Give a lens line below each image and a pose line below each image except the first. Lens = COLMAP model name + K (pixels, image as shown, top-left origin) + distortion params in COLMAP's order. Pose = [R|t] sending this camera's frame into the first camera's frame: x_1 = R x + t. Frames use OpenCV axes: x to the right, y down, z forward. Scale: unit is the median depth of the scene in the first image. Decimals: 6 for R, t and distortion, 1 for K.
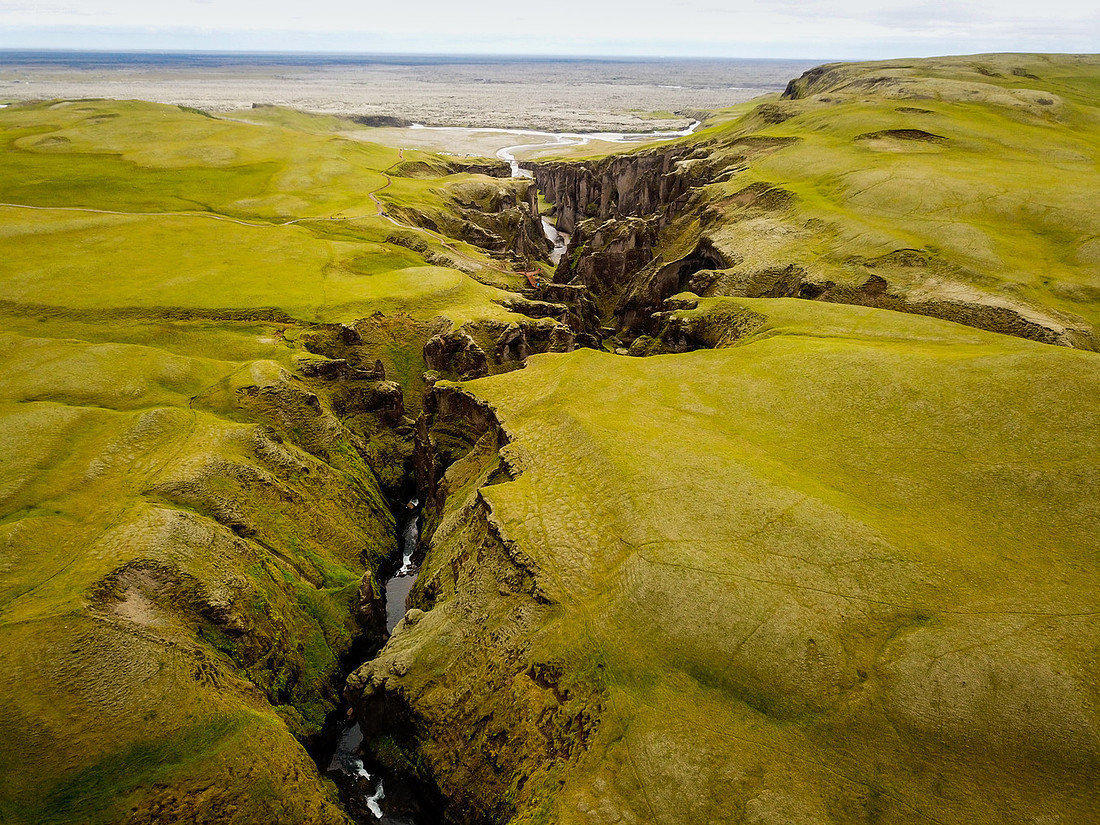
lens RADIAL K [[838.2, 0, 549.6], [0, 838.2, 410.5], [0, 0, 1]] dist [0.001471, 0.000104]
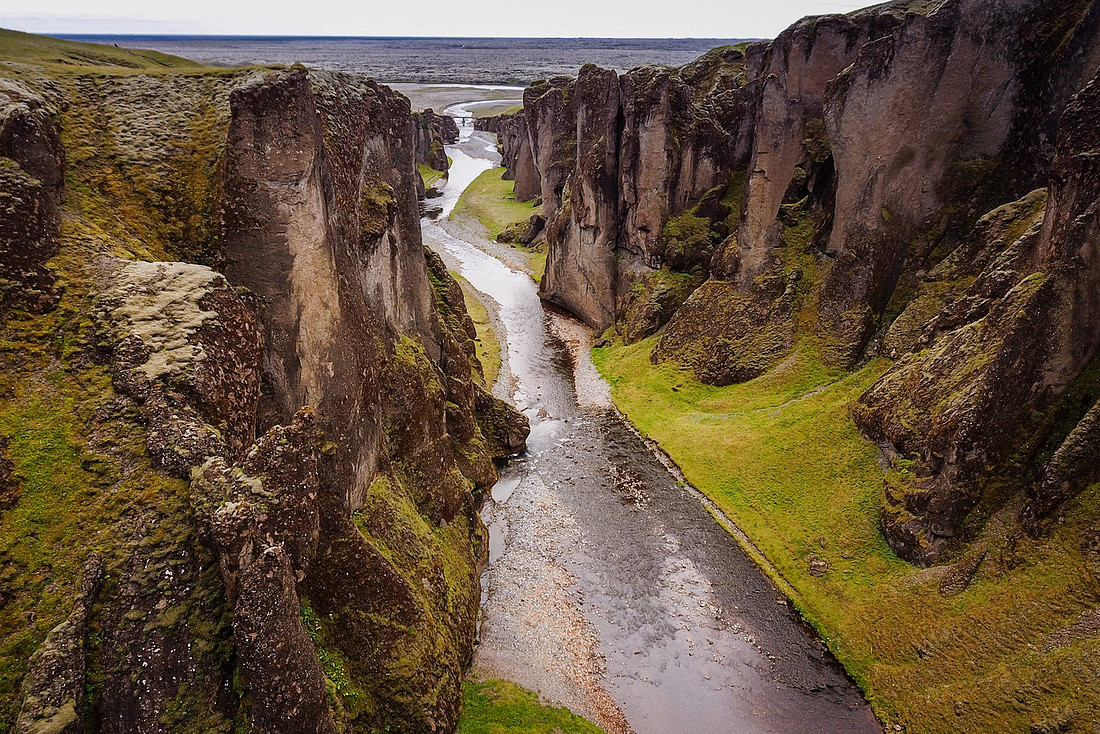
lens RADIAL K [[815.7, 0, 550.3], [0, 815.7, 368.7], [0, 0, 1]] dist [-0.002534, -0.000566]
pose [[0.999955, -0.007127, 0.006311, 0.008514], [0.007281, 0.999667, -0.024756, -0.179383], [-0.006132, 0.024801, 0.999674, 0.697289]]
